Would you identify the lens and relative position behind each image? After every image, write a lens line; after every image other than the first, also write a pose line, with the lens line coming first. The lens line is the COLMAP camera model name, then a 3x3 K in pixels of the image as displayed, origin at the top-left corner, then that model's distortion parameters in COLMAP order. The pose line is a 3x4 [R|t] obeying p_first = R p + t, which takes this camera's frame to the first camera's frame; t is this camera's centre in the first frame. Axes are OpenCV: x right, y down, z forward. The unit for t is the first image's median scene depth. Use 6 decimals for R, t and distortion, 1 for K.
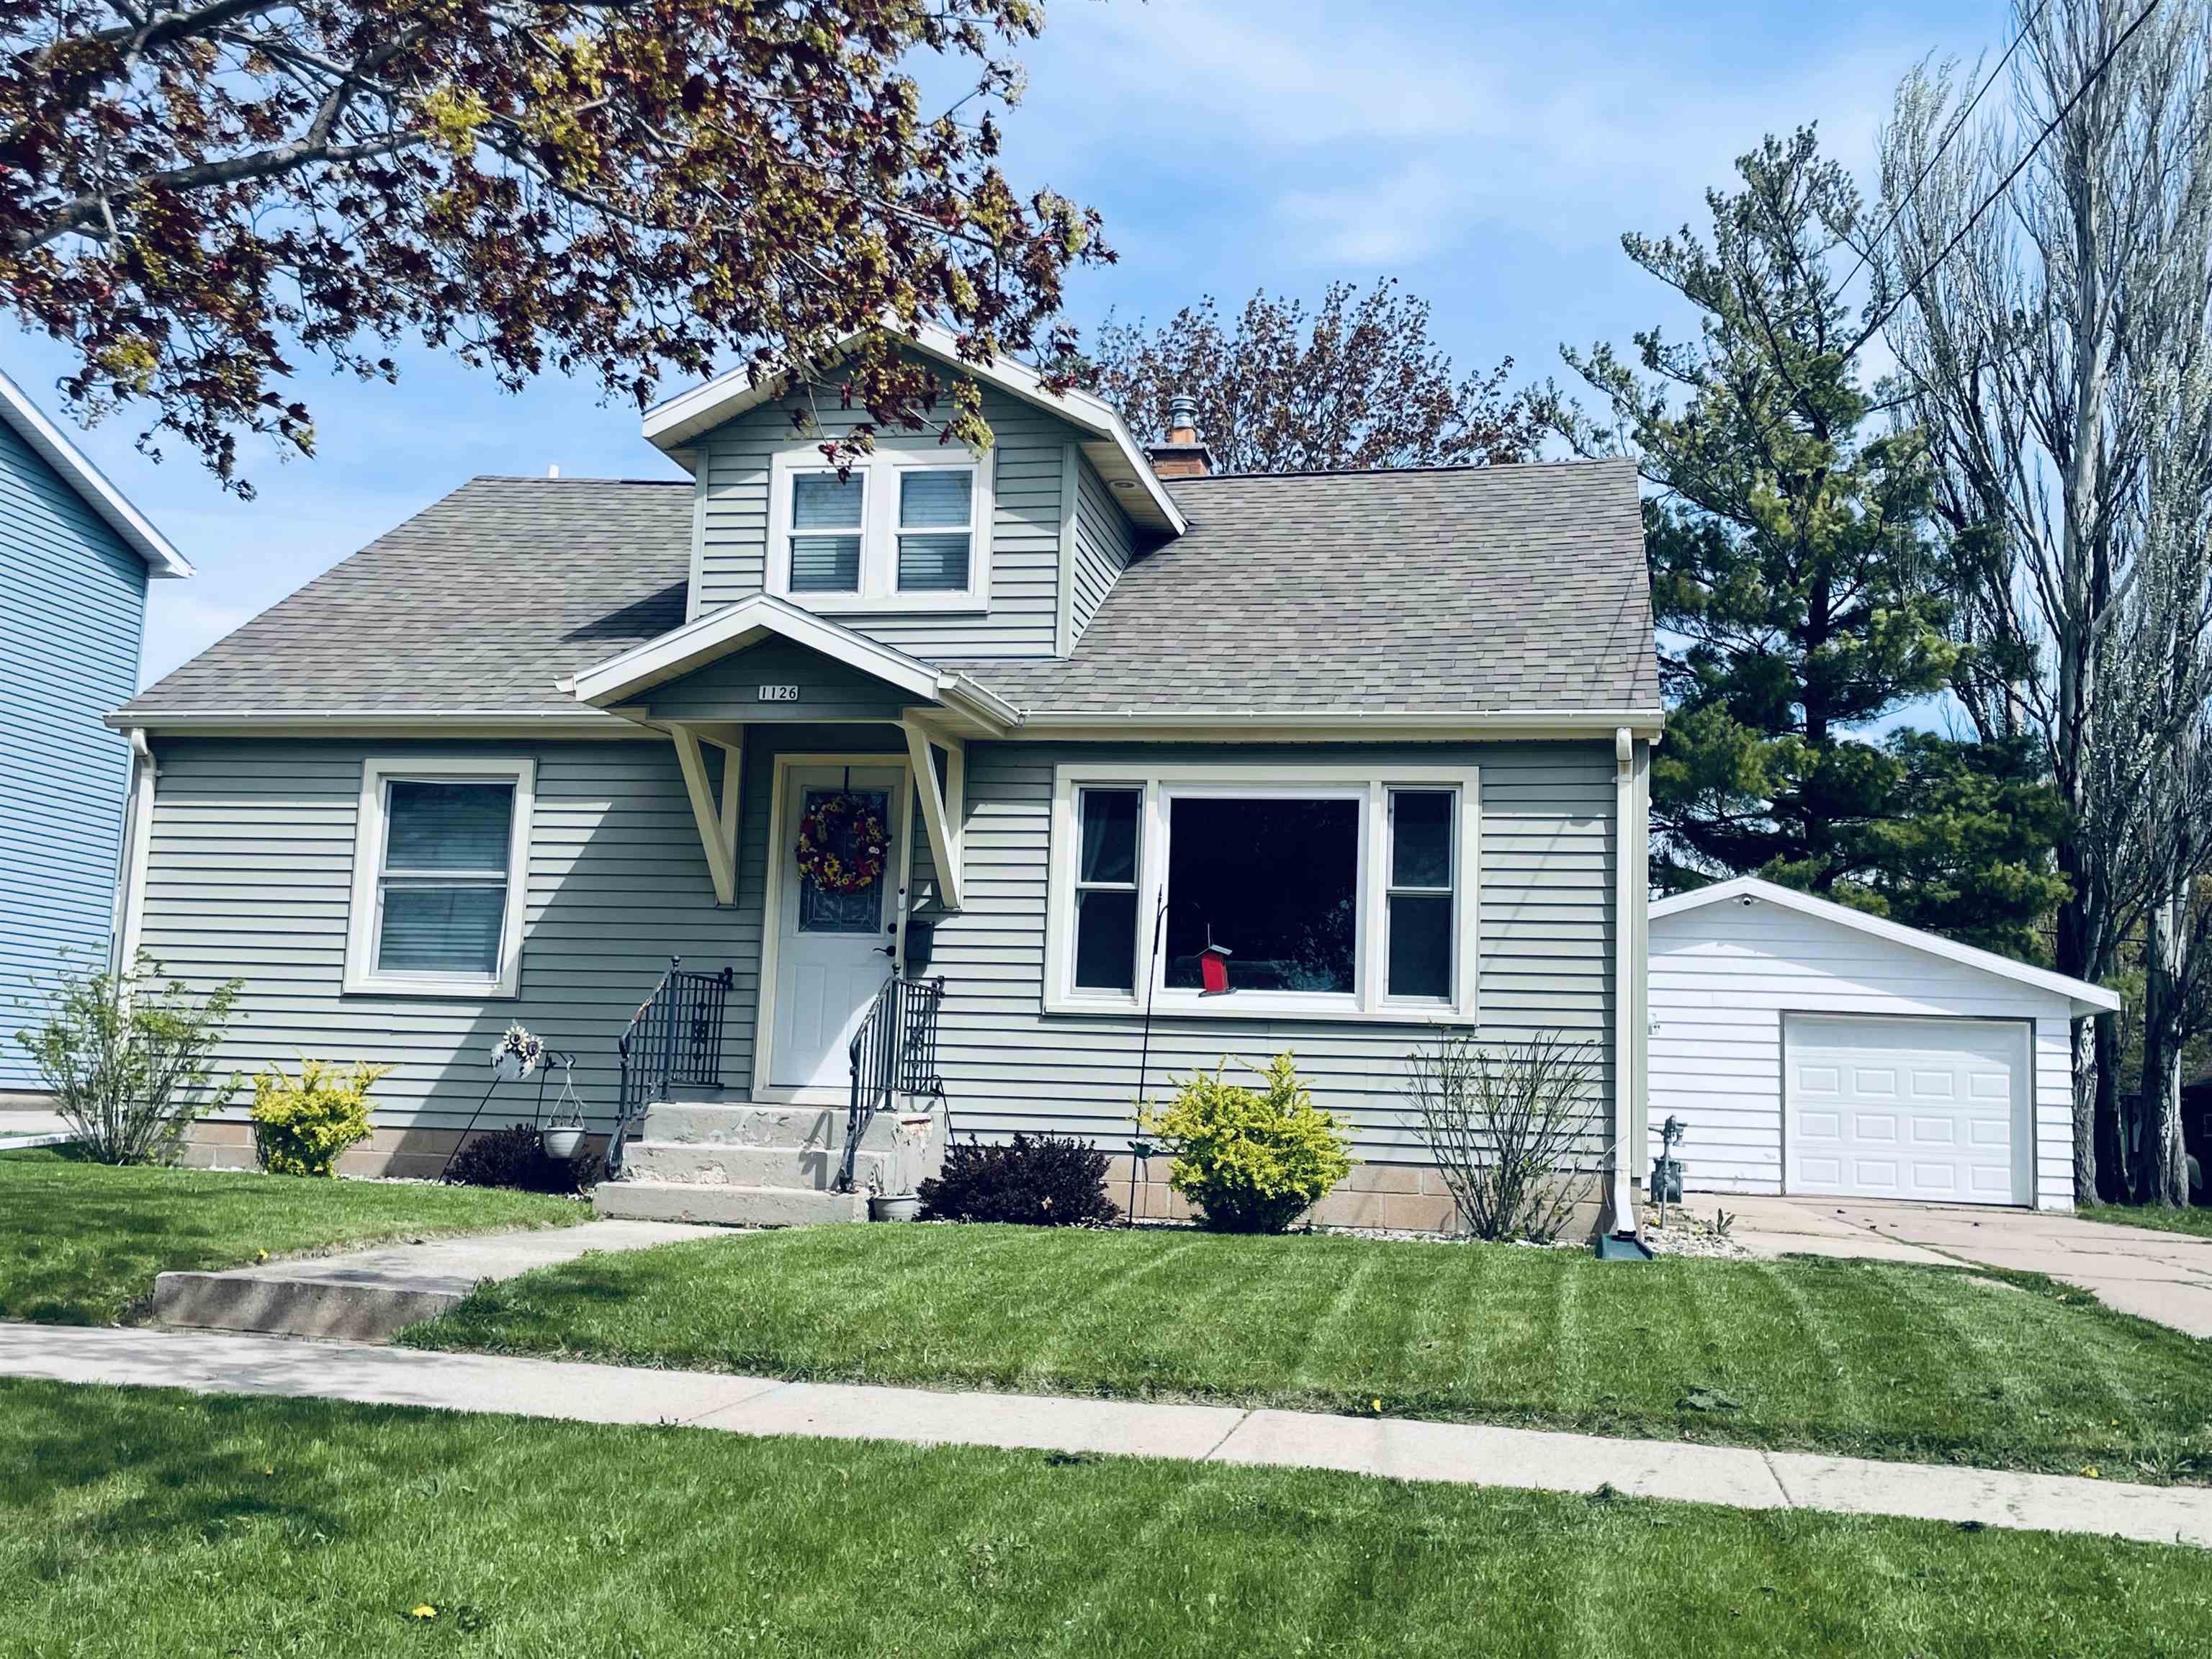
lens RADIAL K [[2243.0, 0, 1113.5], [0, 2243.0, 824.2], [0, 0, 1]] dist [0.047562, 0.000000]
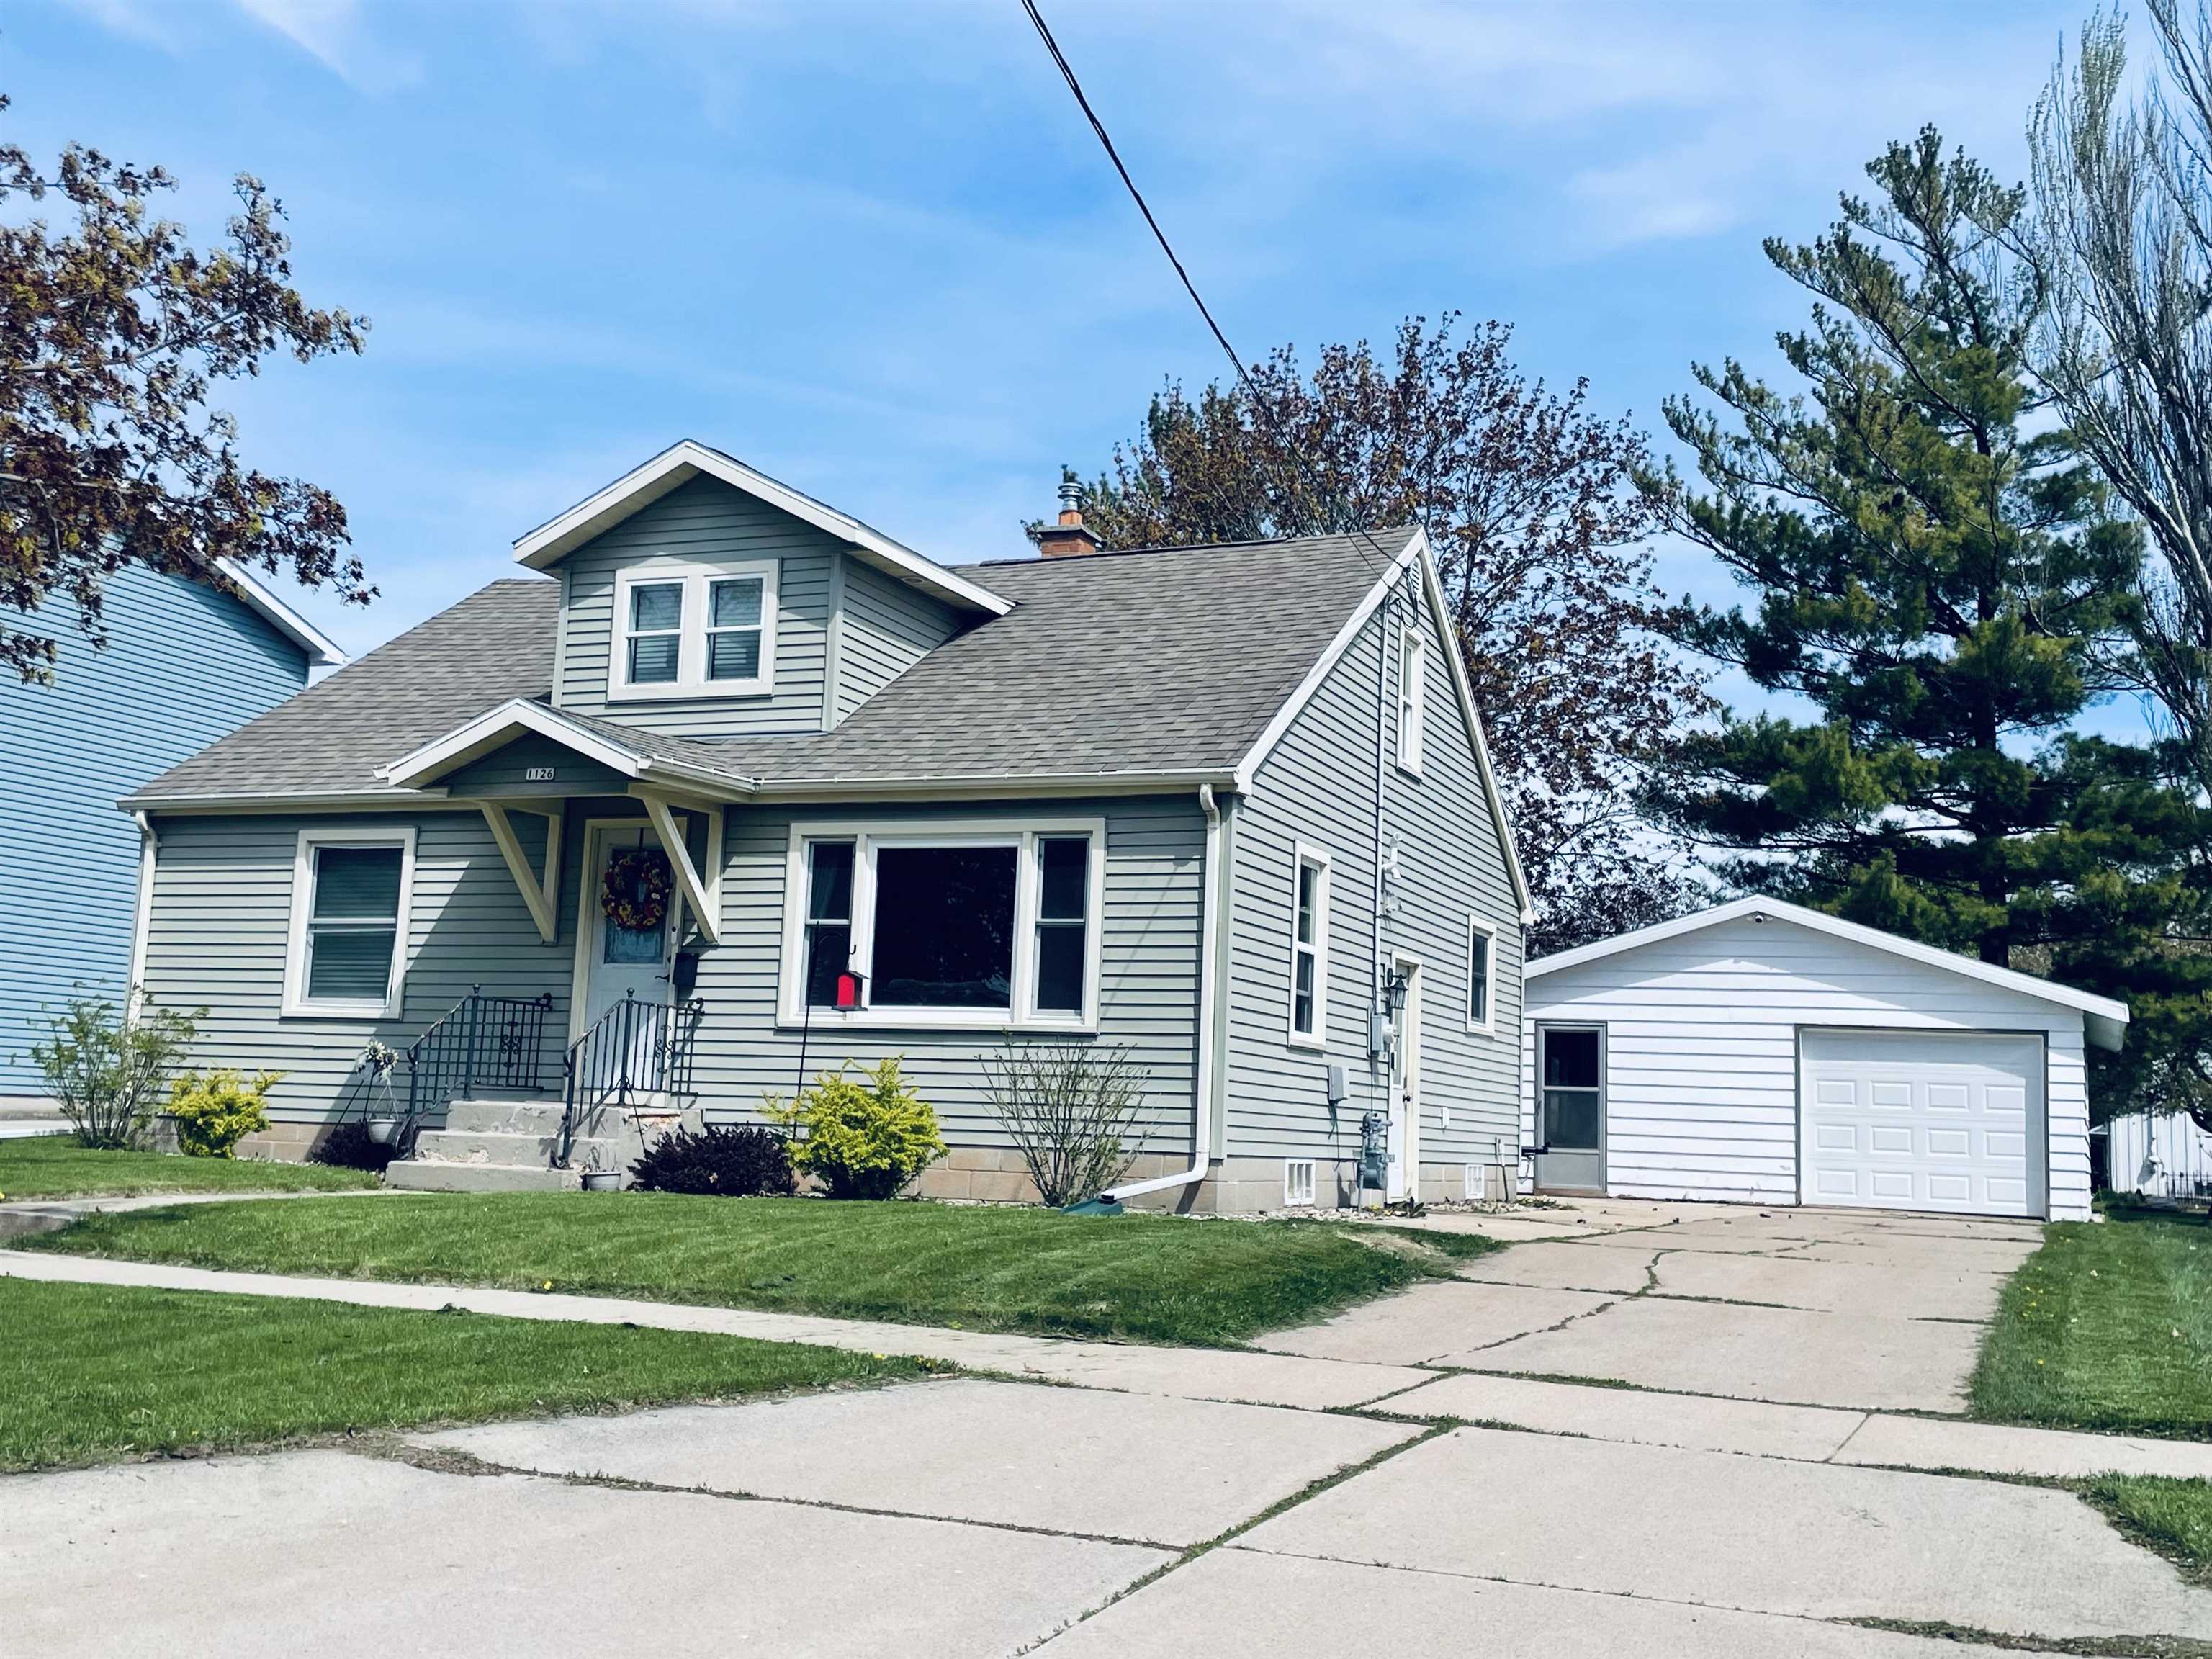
lens RADIAL K [[2341.8, 0, 1100.3], [0, 2341.8, 835.4], [0, 0, 1]] dist [0.049868, 0.000000]
pose [[0.980861, -0.023738, -0.193259, 0.379750], [0.022932, 0.999717, -0.006405, -0.007791], [0.193356, 0.001850, 0.981127, -0.212340]]
